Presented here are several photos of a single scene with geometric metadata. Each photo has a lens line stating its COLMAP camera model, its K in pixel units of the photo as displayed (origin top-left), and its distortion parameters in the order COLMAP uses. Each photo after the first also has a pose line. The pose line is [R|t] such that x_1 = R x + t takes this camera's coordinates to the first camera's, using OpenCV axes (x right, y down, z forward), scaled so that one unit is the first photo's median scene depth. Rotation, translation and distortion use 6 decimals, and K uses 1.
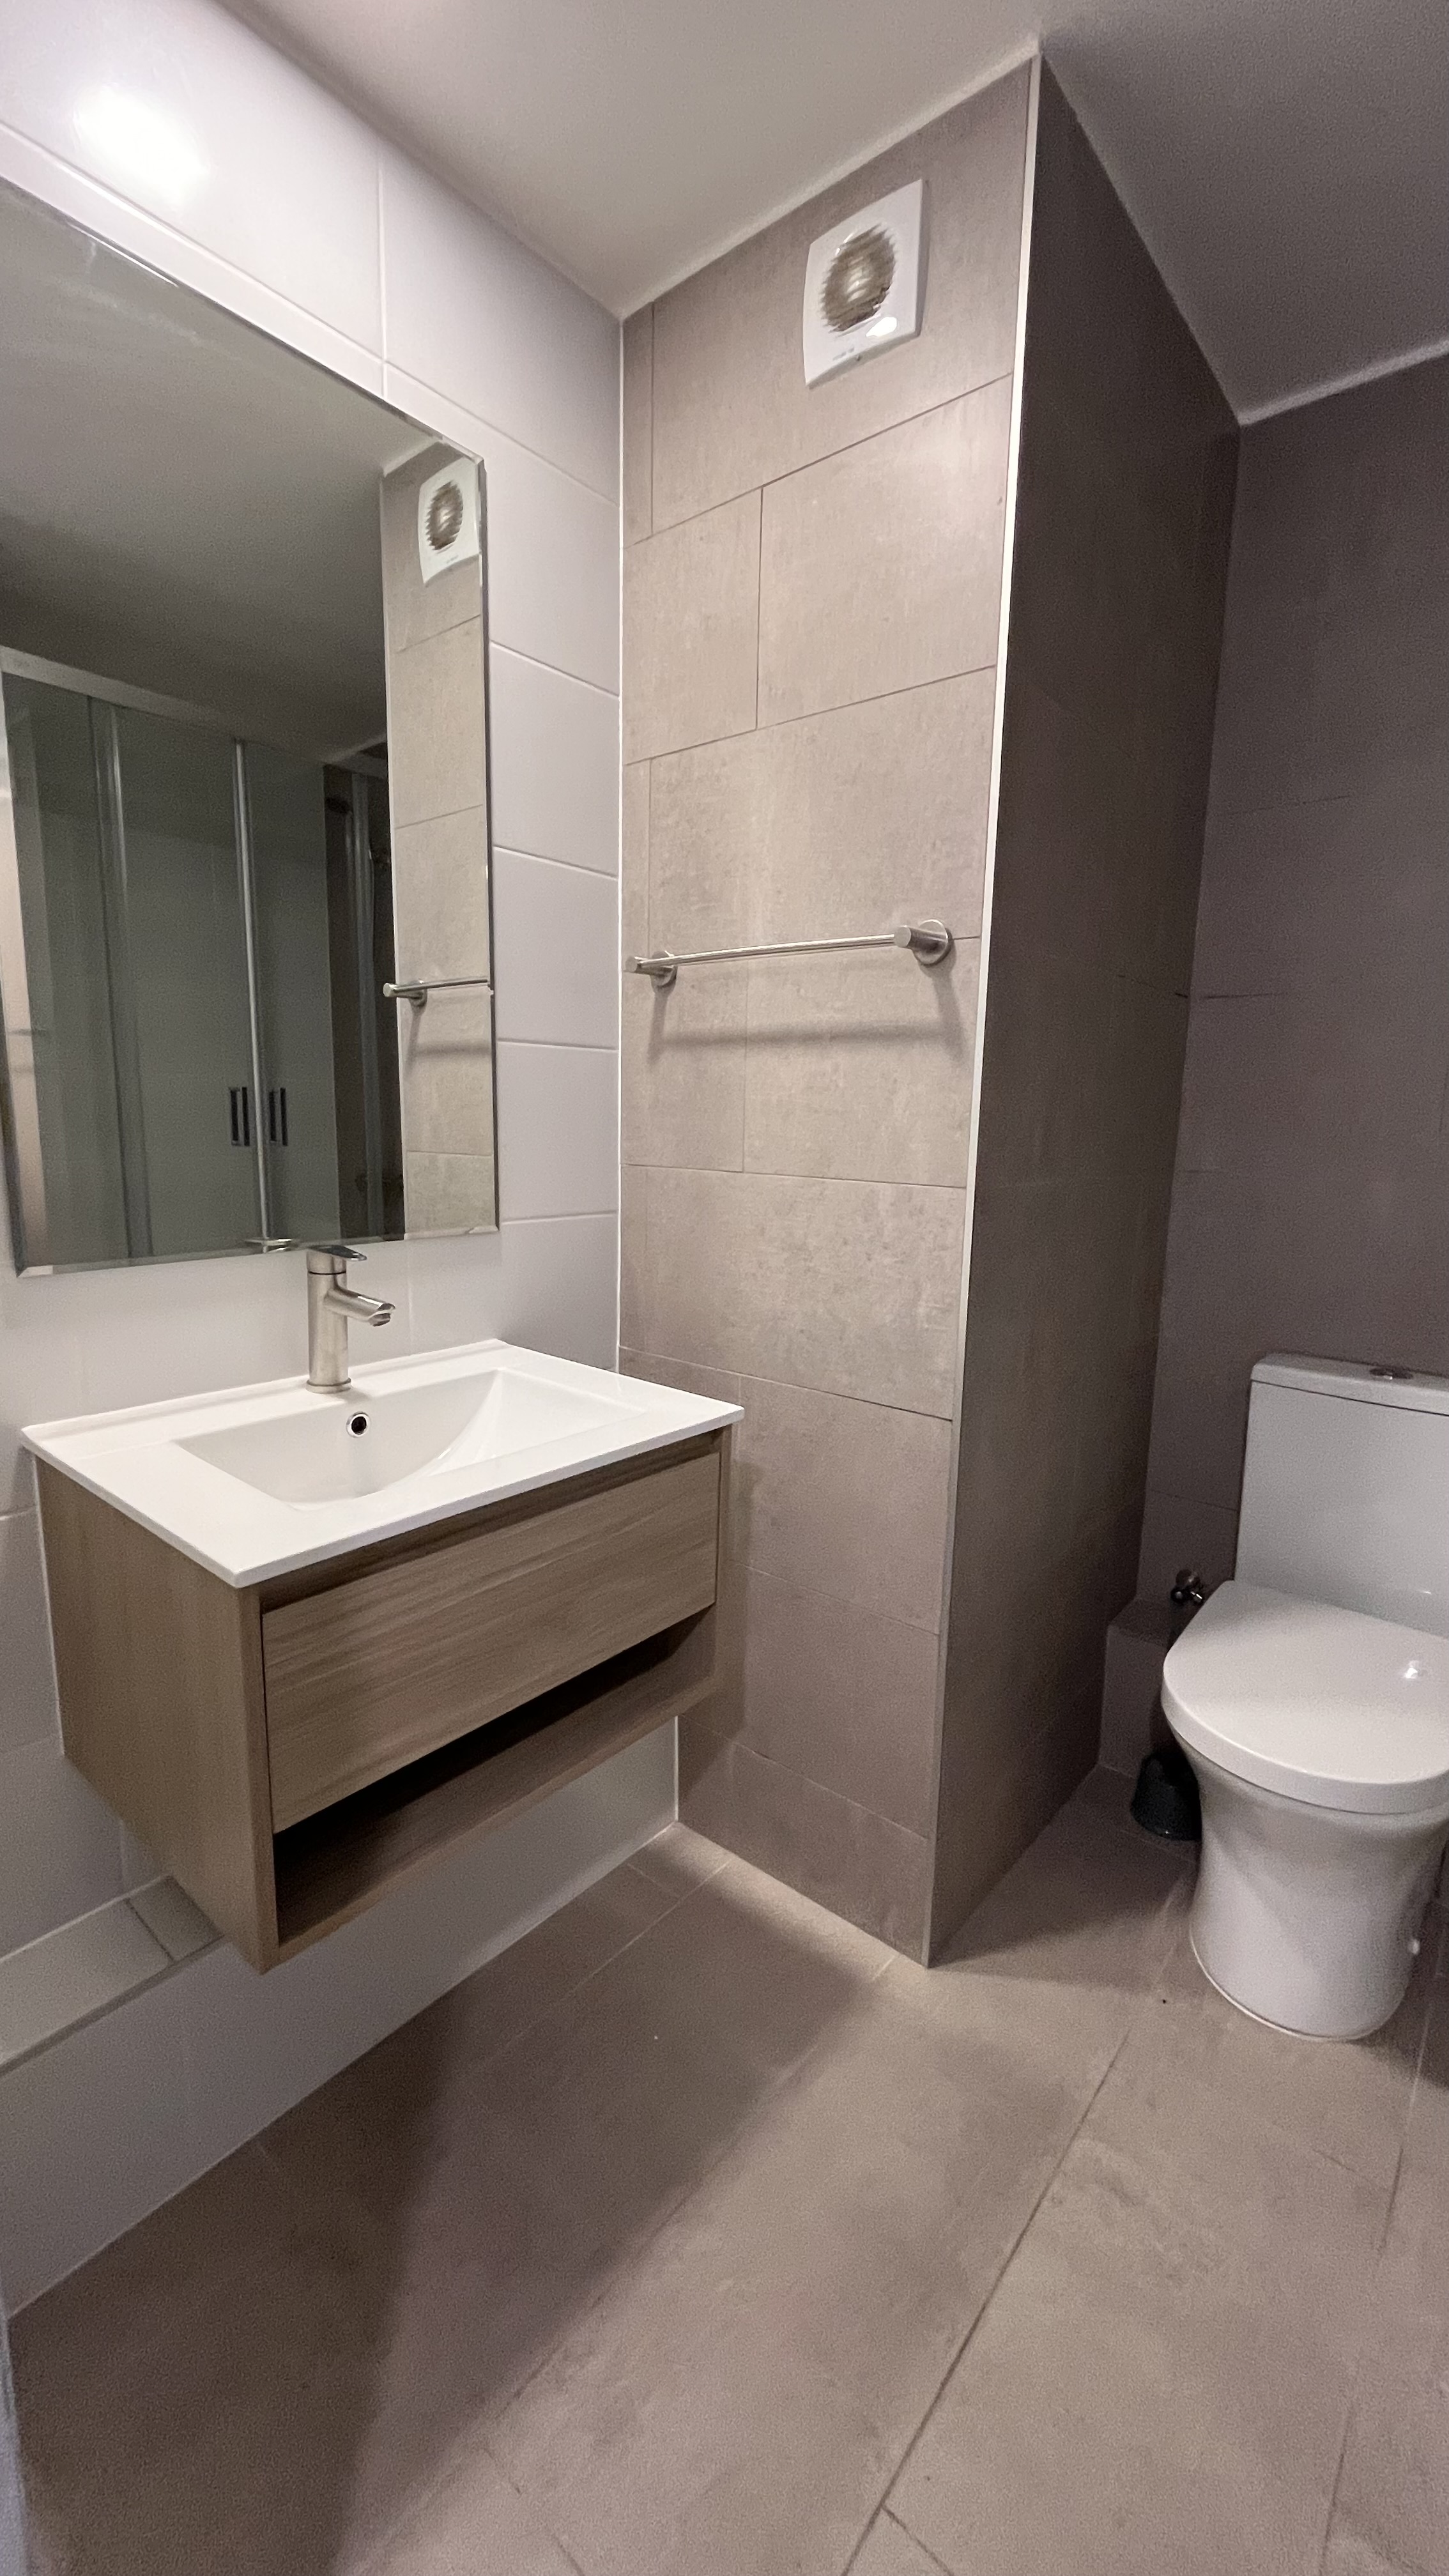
lens RADIAL K [[1041.7, 0, 734.1], [0, 1041.7, 1278.8], [0, 0, 1]] dist [-0.004202, 0.000594]
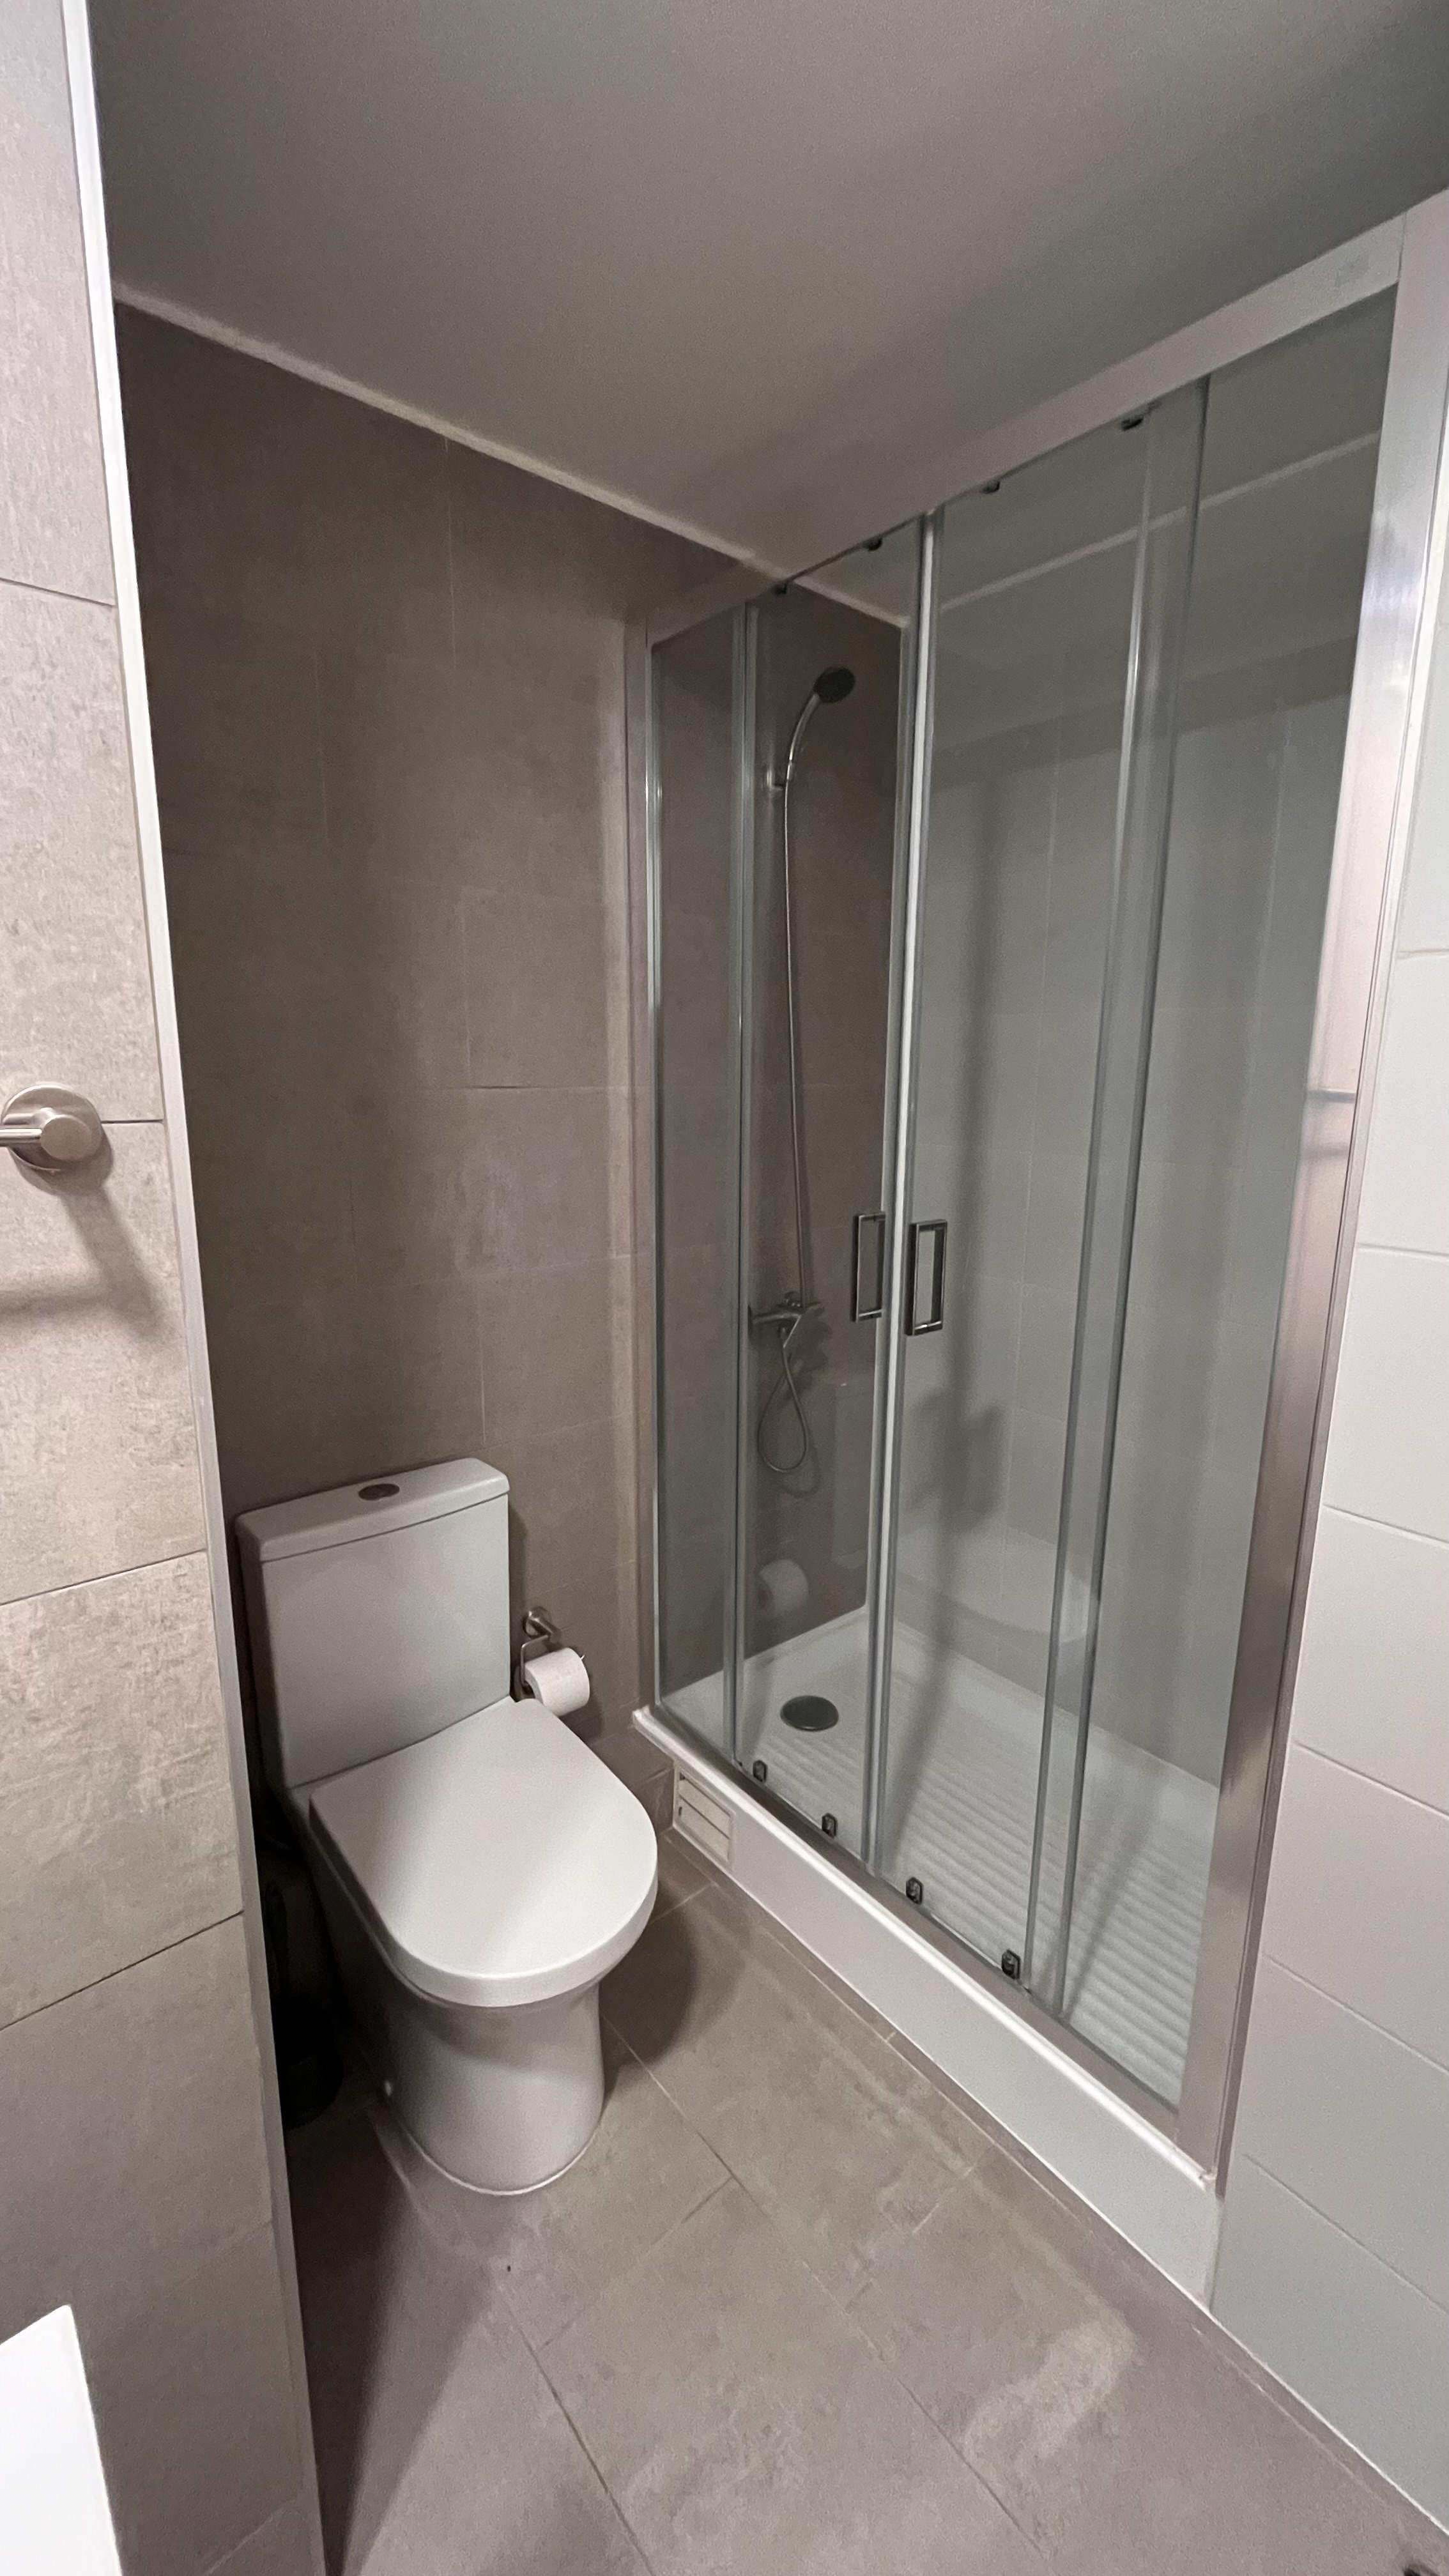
lens RADIAL K [[1041.7, 0, 723.6], [0, 1041.7, 1285.5], [0, 0, 1]] dist [-0.004202, 0.000594]
pose [[0.184459, -0.226952, 0.956278, -0.227919], [0.178991, 0.964460, 0.194368, -0.276221], [-0.966404, 0.135312, 0.218525, 0.567321]]
